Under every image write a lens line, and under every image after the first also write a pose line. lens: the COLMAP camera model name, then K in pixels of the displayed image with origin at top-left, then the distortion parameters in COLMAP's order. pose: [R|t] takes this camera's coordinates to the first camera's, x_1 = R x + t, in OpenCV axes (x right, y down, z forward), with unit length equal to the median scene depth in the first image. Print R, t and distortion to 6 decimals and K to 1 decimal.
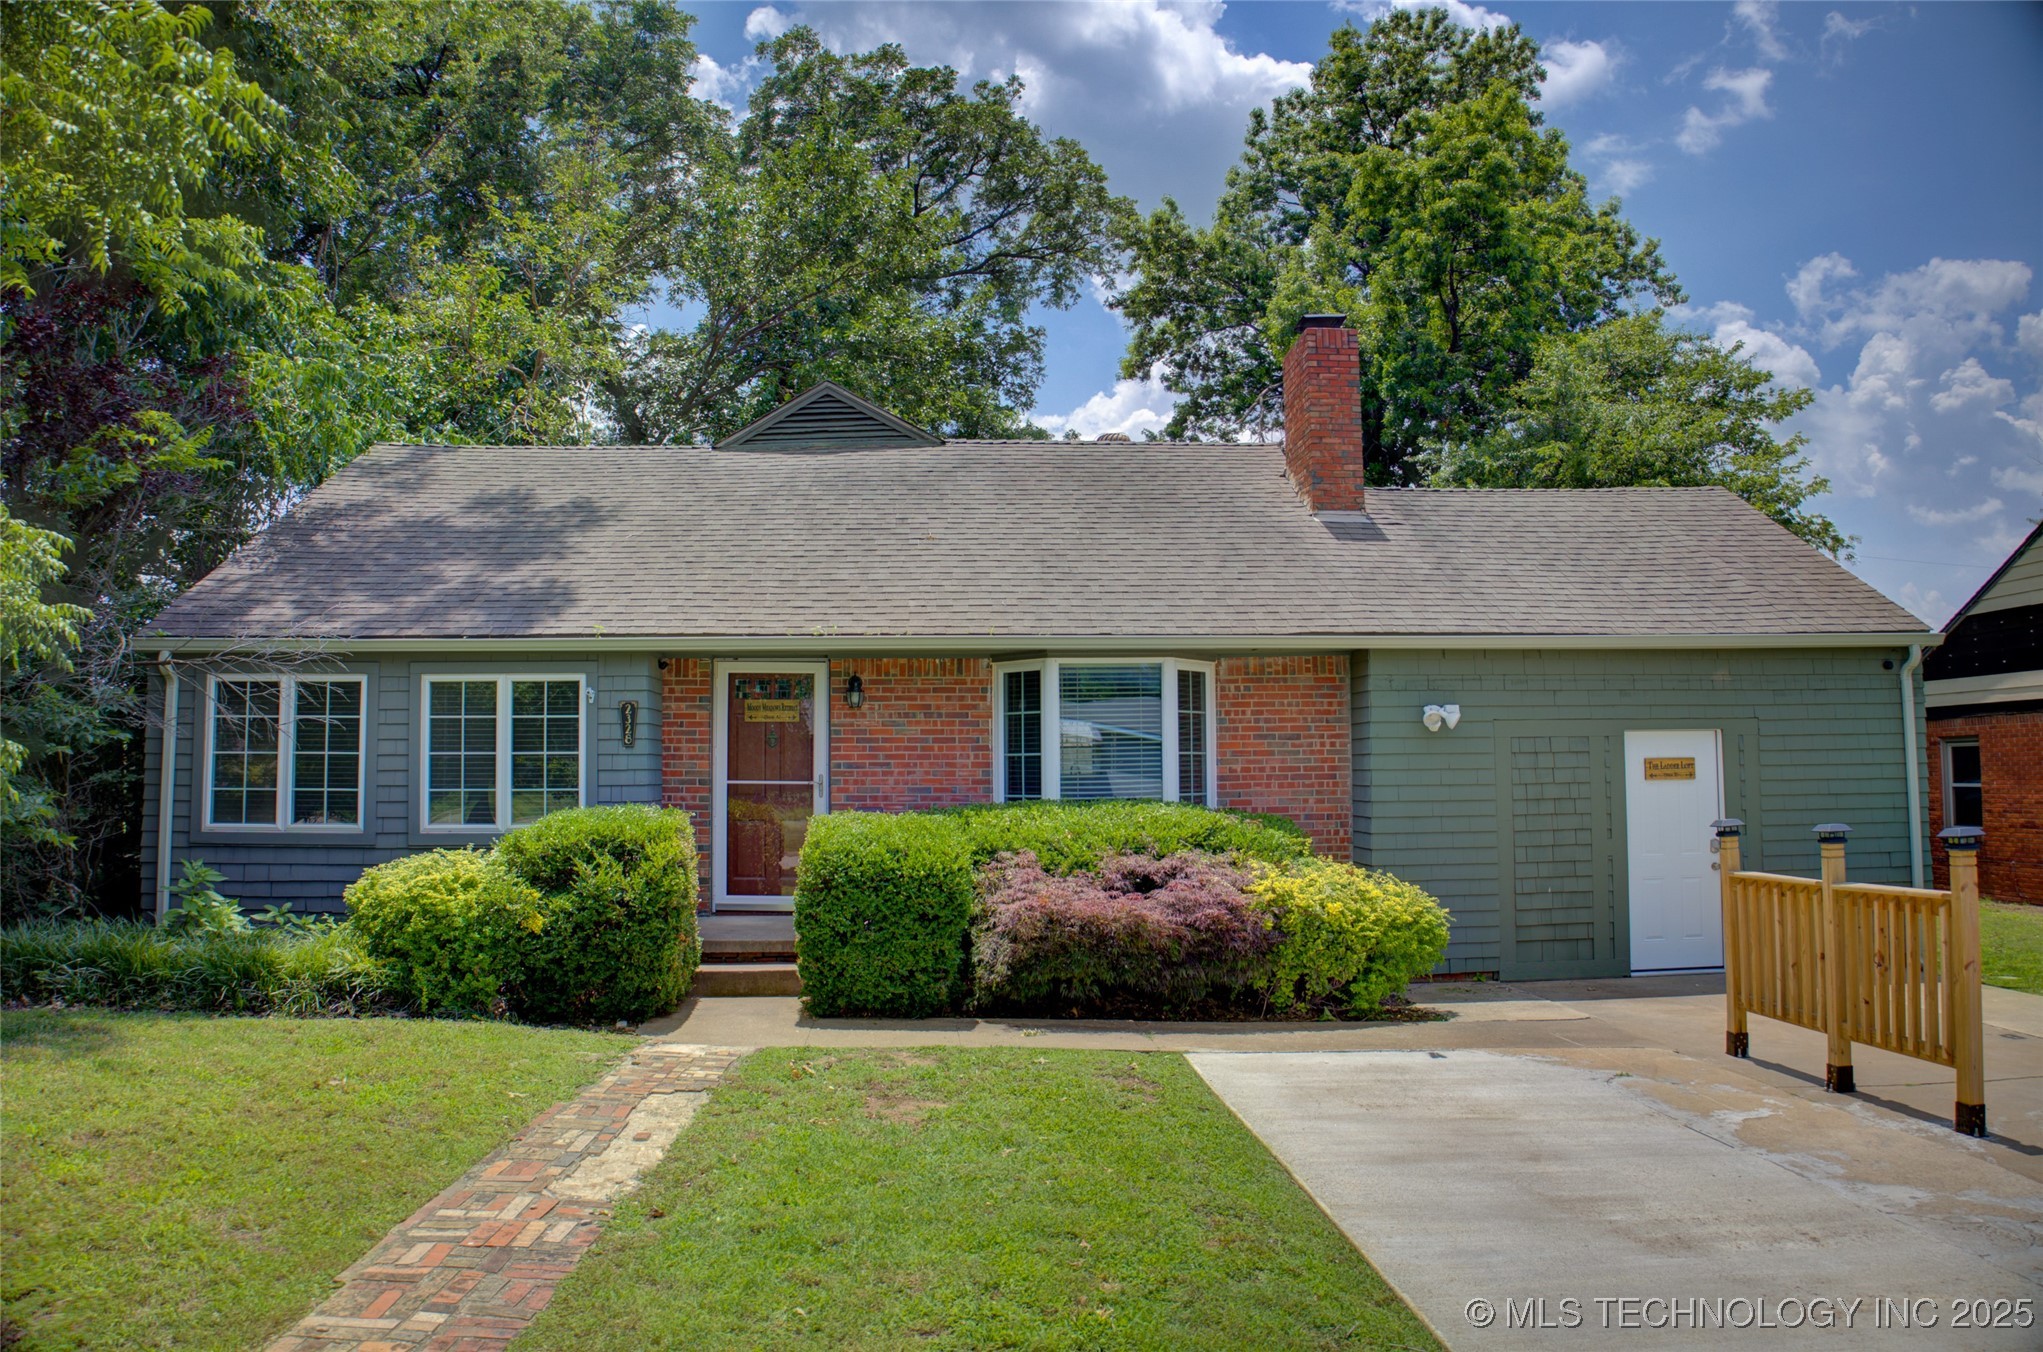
lens RADIAL K [[1437.5, 0, 1021.5], [0, 1437.5, 676.0], [0, 0, 1]] dist [-0.084106, 0.000923]
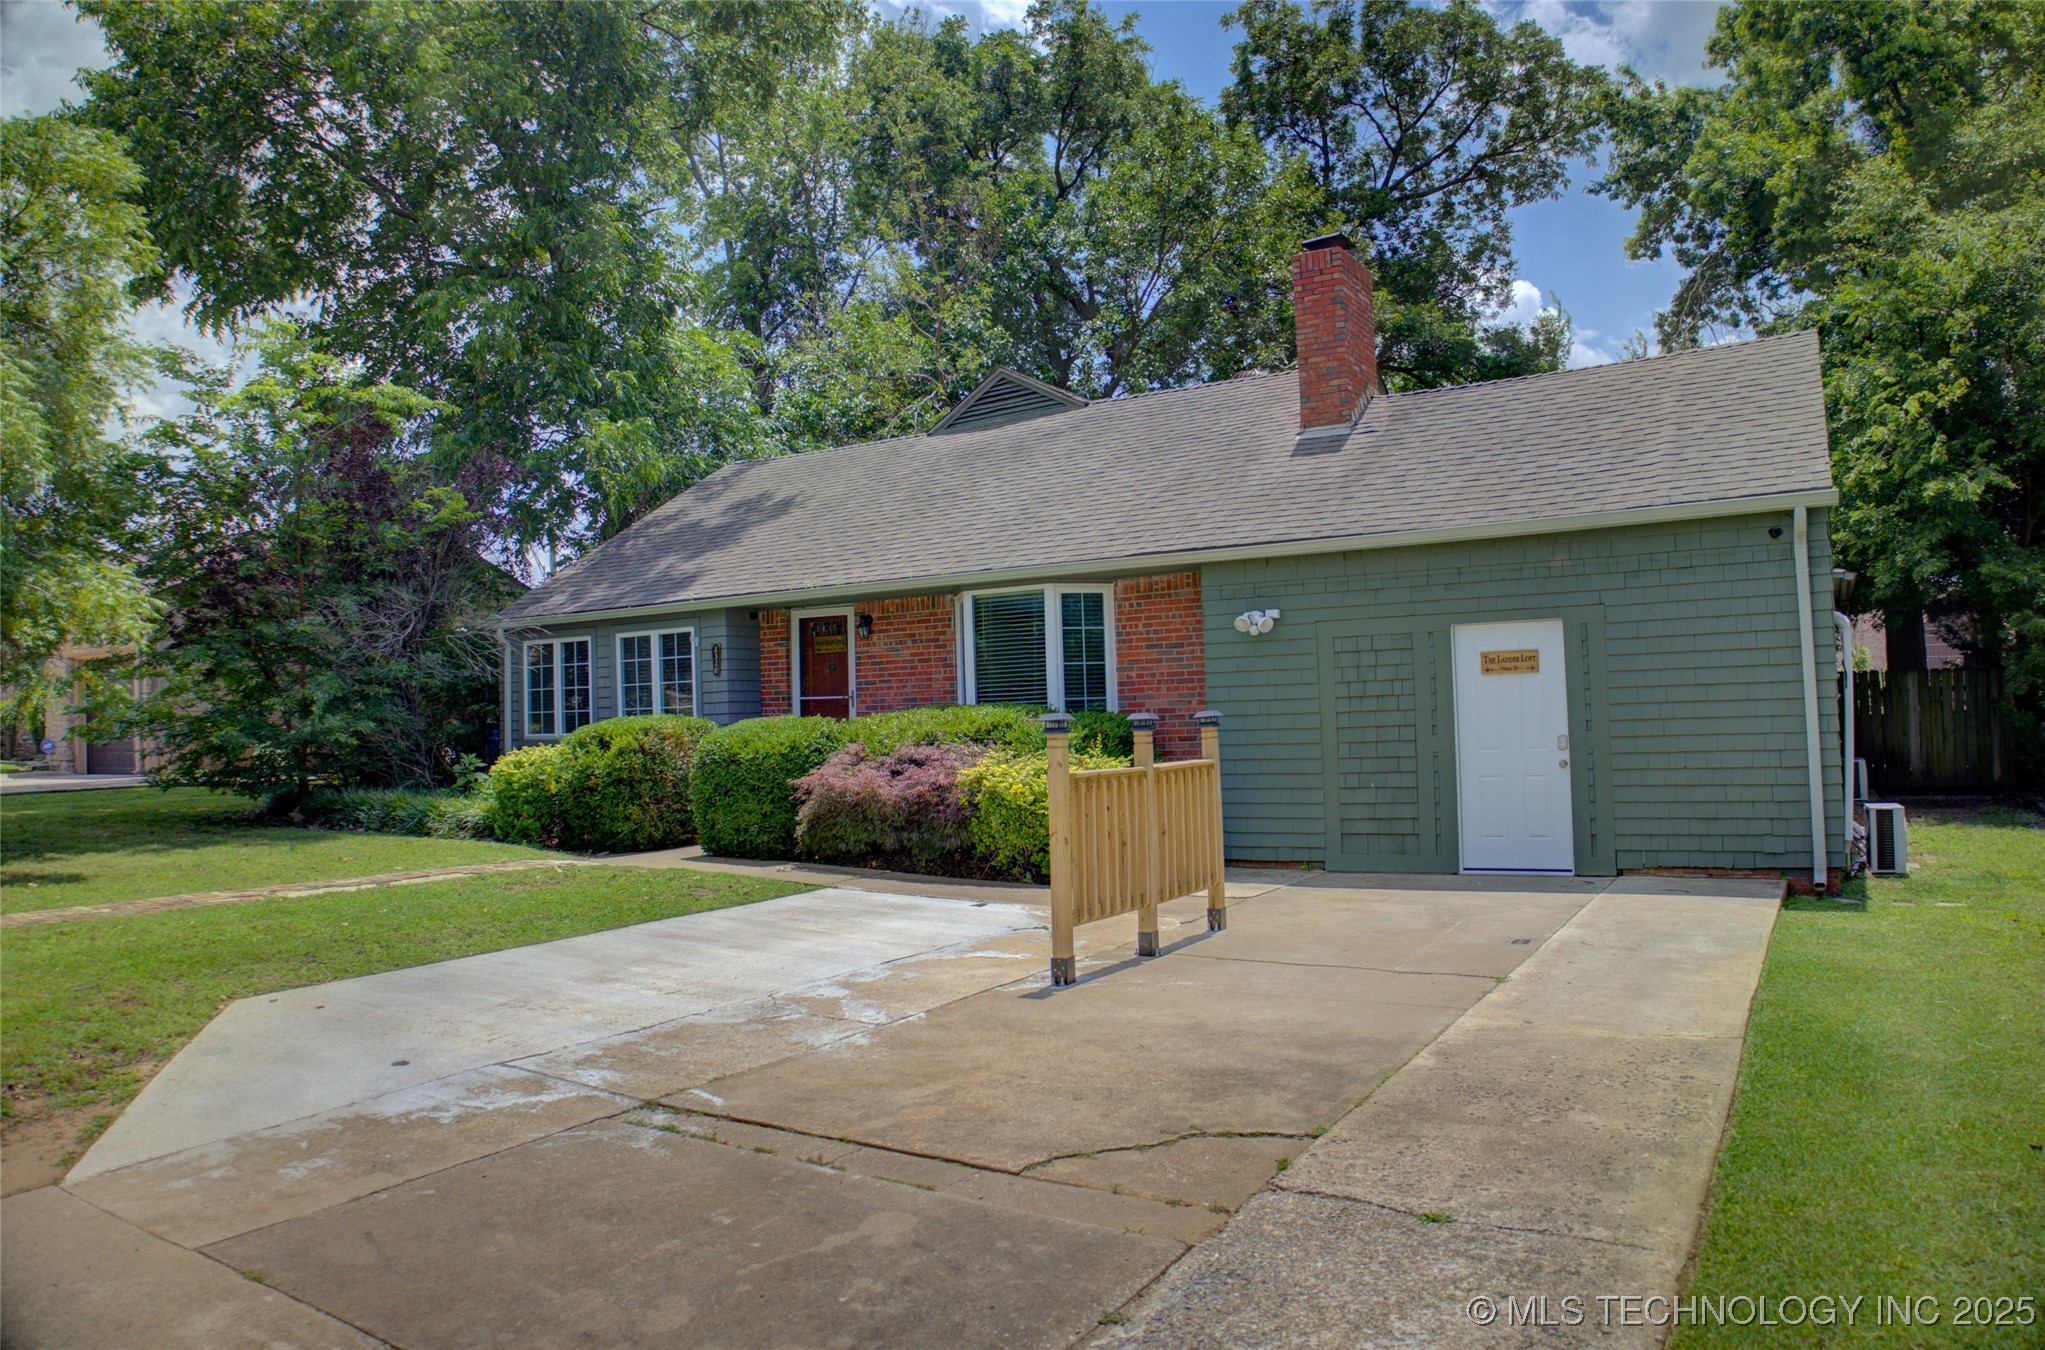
lens RADIAL K [[1424.3, 0, 936.9], [0, 1424.3, 679.2], [0, 0, 1]] dist [-0.178196, 0.118915]
pose [[0.775516, -0.031434, -0.630545, 0.762942], [0.069449, 0.996946, 0.035716, 0.016863], [0.627497, -0.071489, 0.775330, 0.025382]]
